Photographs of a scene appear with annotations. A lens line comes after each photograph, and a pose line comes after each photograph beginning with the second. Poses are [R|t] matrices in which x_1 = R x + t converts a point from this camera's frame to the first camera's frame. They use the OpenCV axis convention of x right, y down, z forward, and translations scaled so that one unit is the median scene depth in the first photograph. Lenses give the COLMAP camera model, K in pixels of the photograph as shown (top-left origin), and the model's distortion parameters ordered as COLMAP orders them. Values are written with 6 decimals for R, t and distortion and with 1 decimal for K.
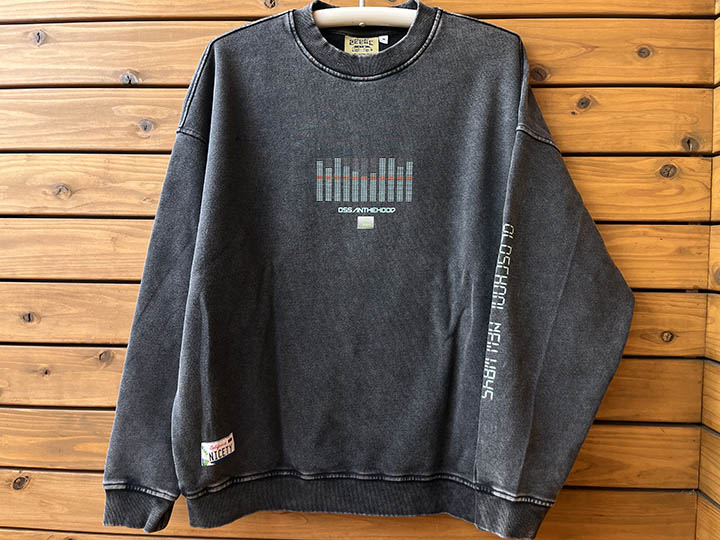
lens RADIAL K [[552.5, 0, 359.3], [0, 552.5, 273.7], [0, 0, 1]] dist [0.031996, -0.012142]
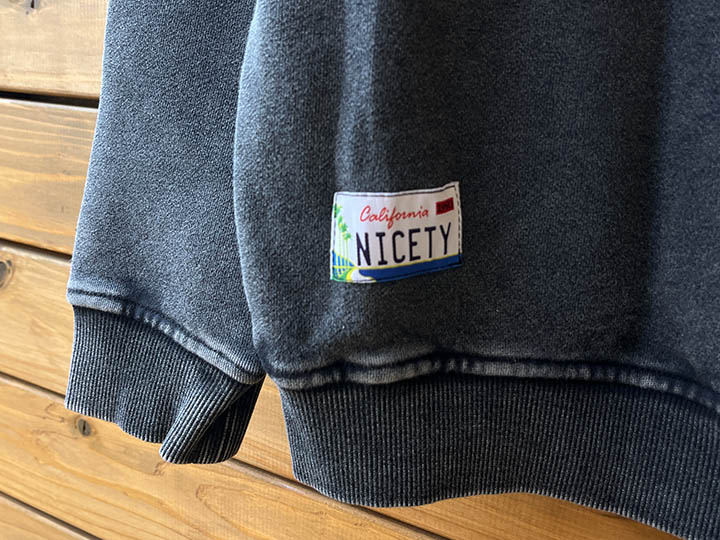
lens RADIAL K [[787.3, 0, 359.7], [0, 787.3, 272.1], [0, 0, 1]] dist [0.033063, 0.000000]
pose [[0.893712, 0.155143, -0.420963, -0.135437], [-0.072655, 0.975969, 0.205440, 0.311874], [0.442719, -0.153019, 0.883507, 0.798388]]
